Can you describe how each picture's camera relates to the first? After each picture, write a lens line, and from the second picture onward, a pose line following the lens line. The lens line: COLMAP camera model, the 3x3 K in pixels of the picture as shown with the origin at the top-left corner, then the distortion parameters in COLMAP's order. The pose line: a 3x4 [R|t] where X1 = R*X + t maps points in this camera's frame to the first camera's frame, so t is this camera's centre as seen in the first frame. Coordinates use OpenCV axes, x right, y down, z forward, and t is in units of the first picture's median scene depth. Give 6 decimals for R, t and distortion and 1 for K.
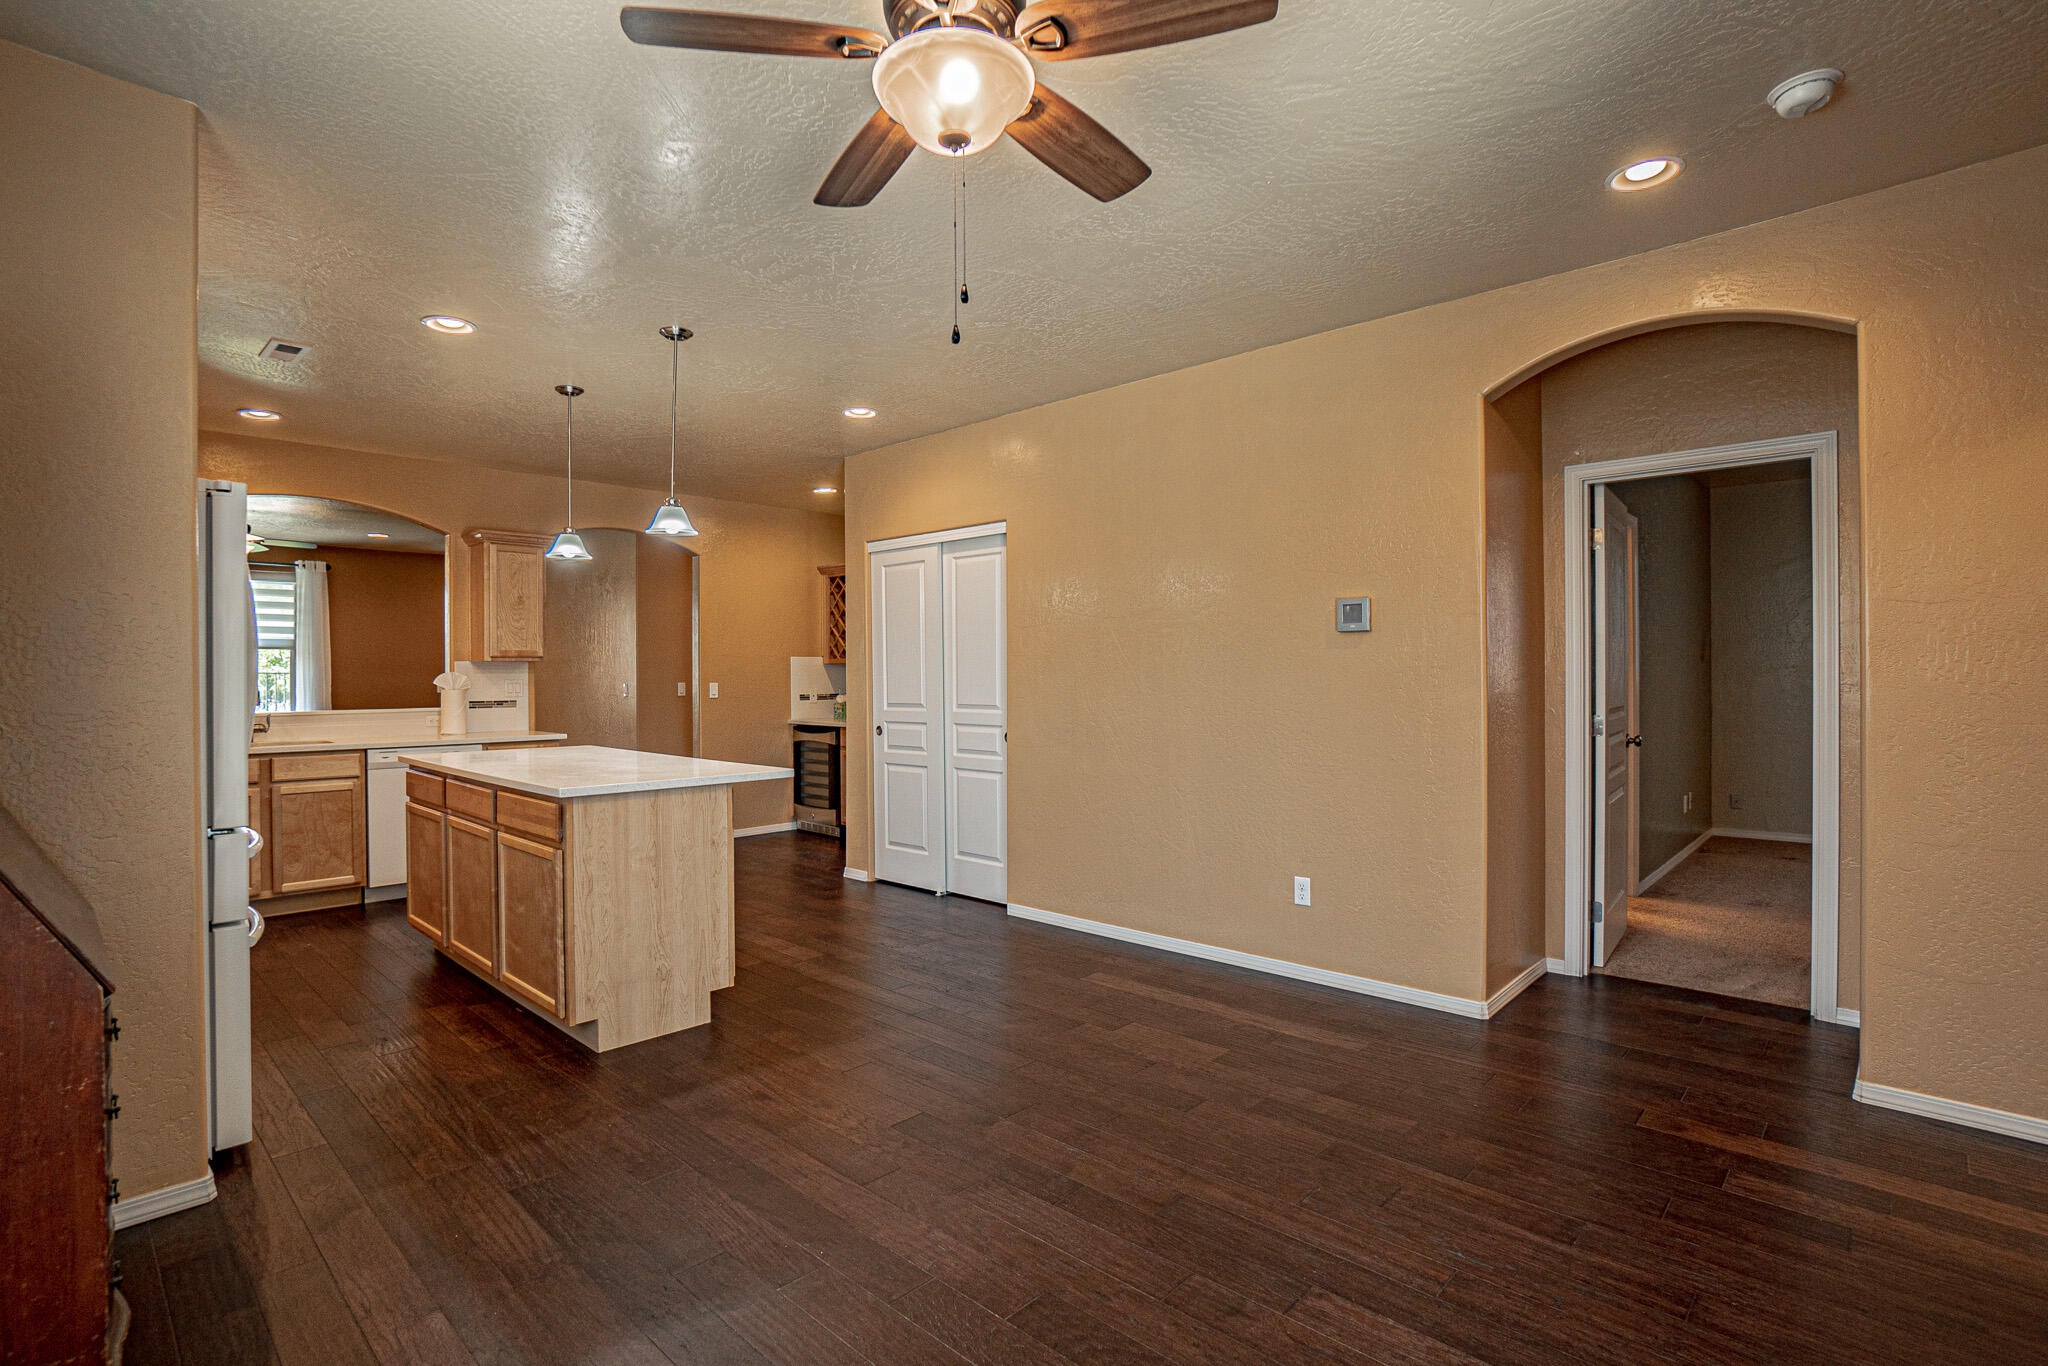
lens RADIAL K [[988.2, 0, 1024.0], [0, 988.2, 683.0], [0, 0, 1]] dist [-0.049641, 0.022695]
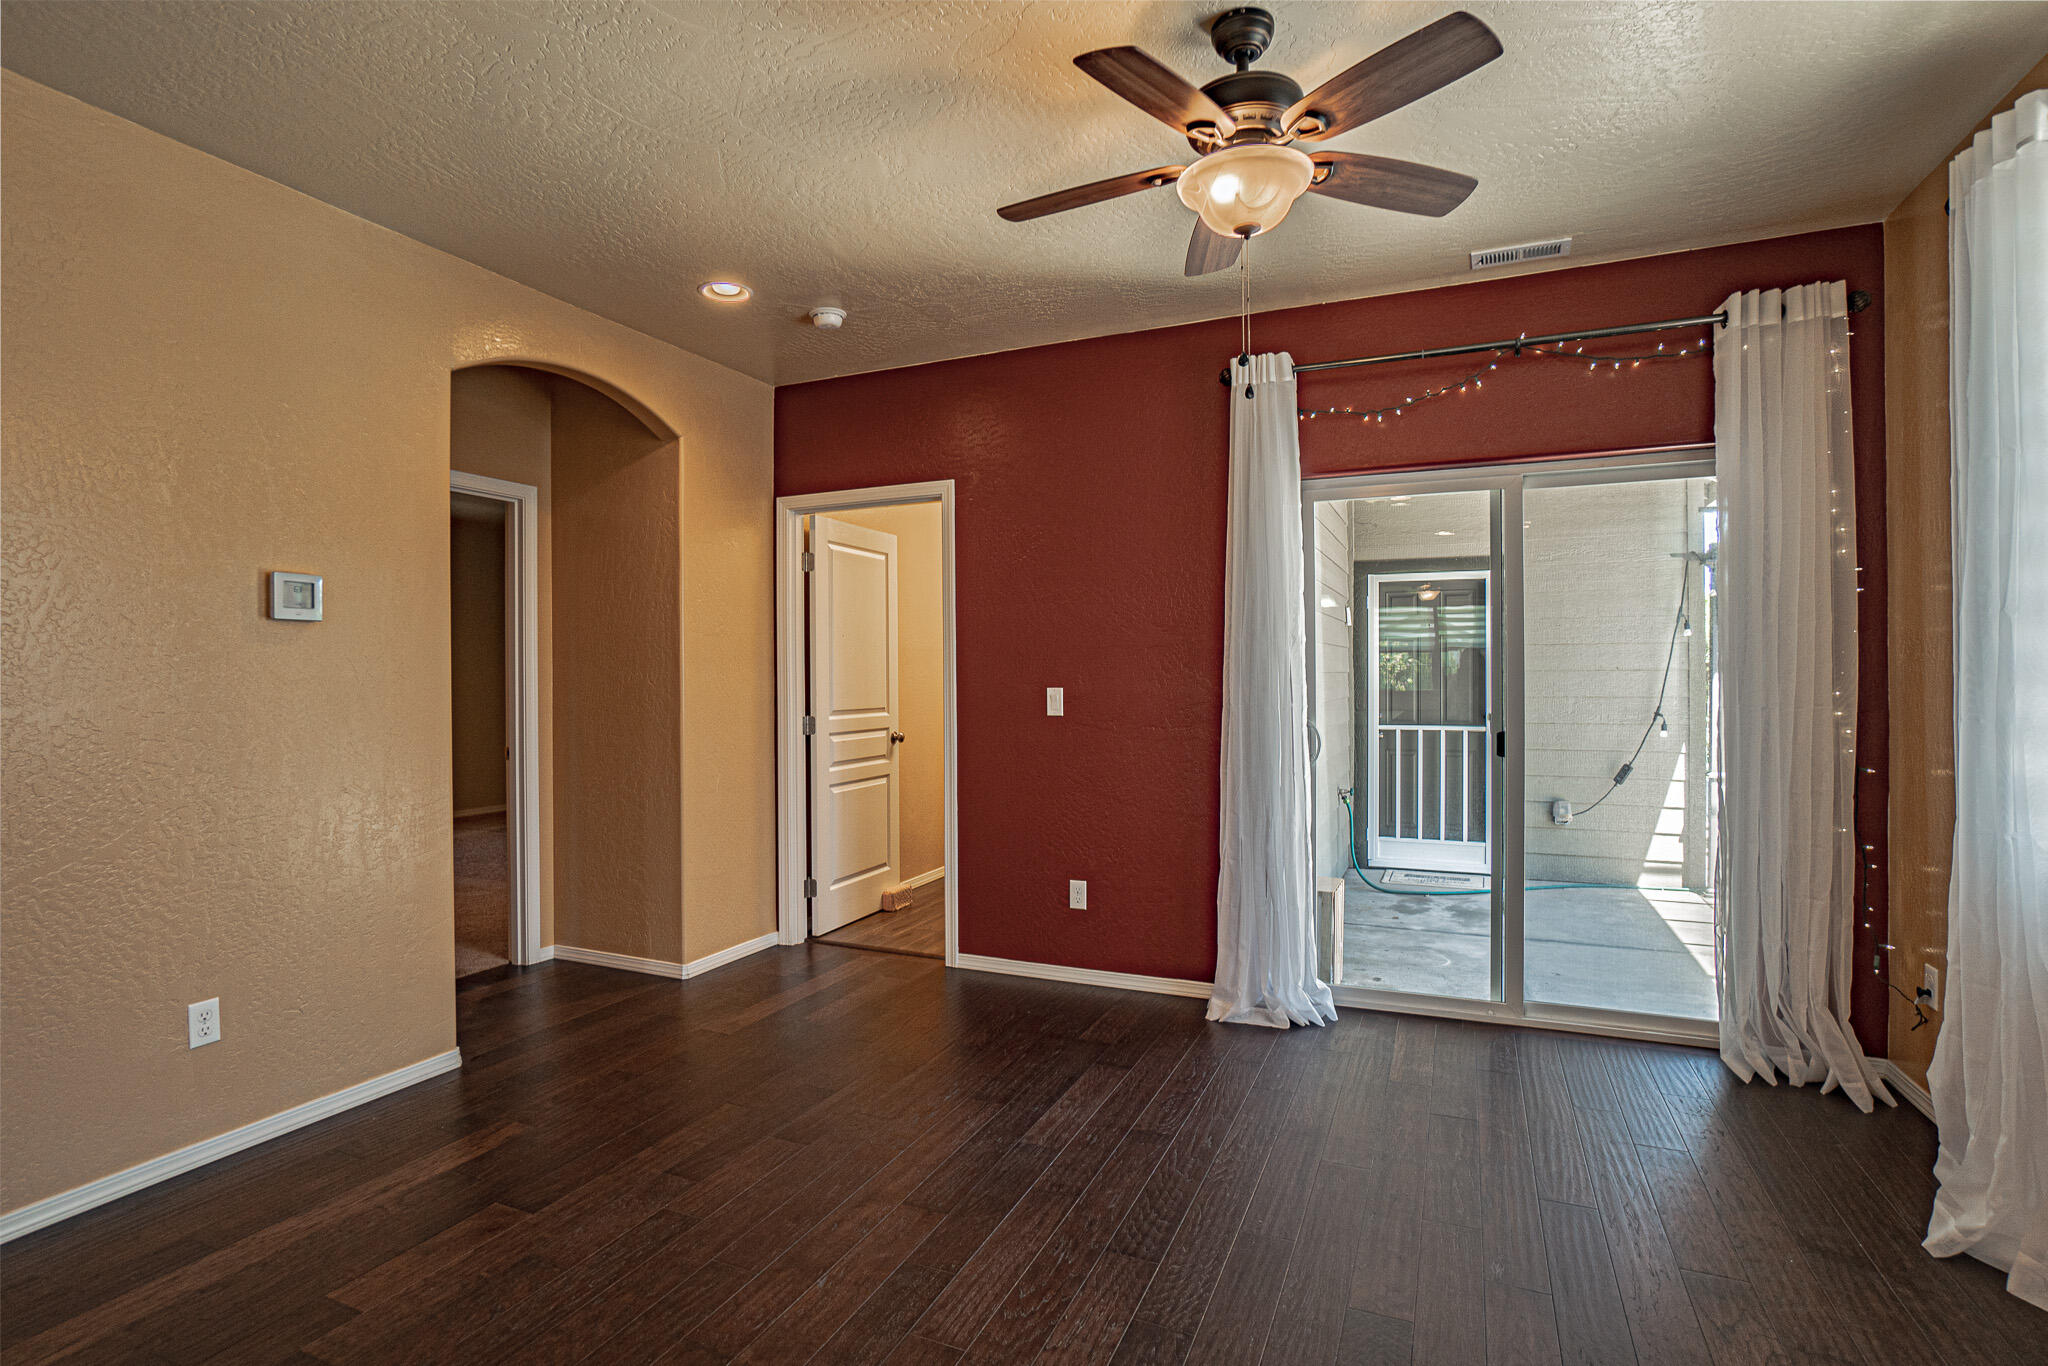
lens RADIAL K [[960.6, 0, 1024.0], [0, 960.6, 683.0], [0, 0, 1]] dist [-0.028586, 0.019083]
pose [[-0.302482, -0.001150, 0.953154, -0.539528], [0.011714, 0.999919, 0.004924, -0.005109], [-0.953083, 0.012654, -0.302444, 0.792154]]
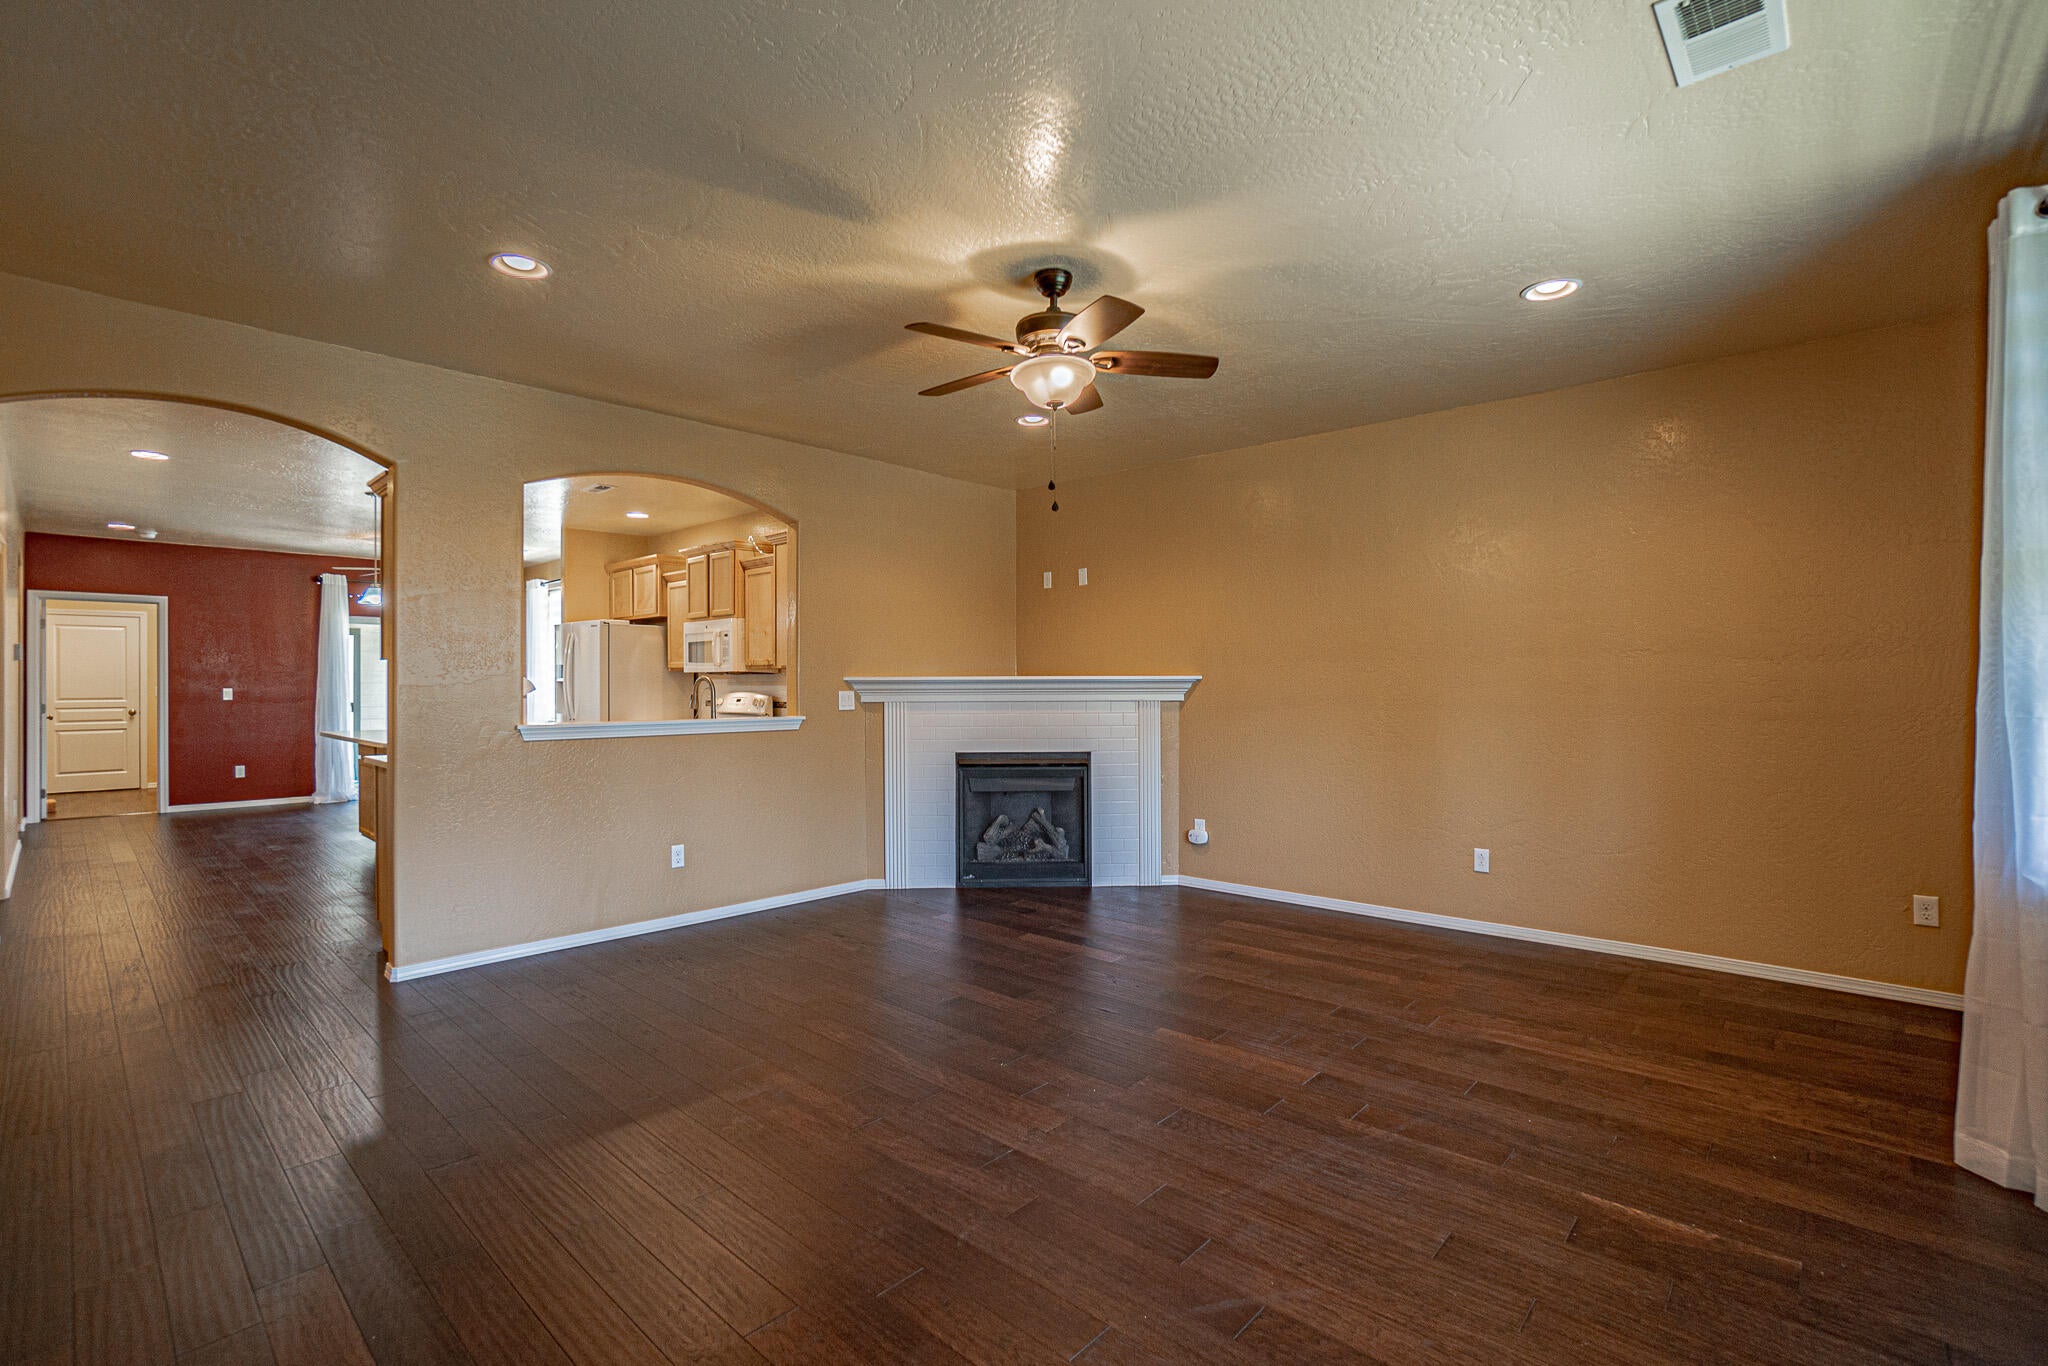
lens RADIAL K [[960.6, 0, 1024.0], [0, 960.6, 683.0], [0, 0, 1]] dist [-0.028586, 0.019083]
pose [[-0.999496, 0.007150, 0.030928, -1.802153], [0.007459, 0.999923, 0.009887, -0.018491], [-0.030854, 0.010113, -0.999473, 3.009391]]
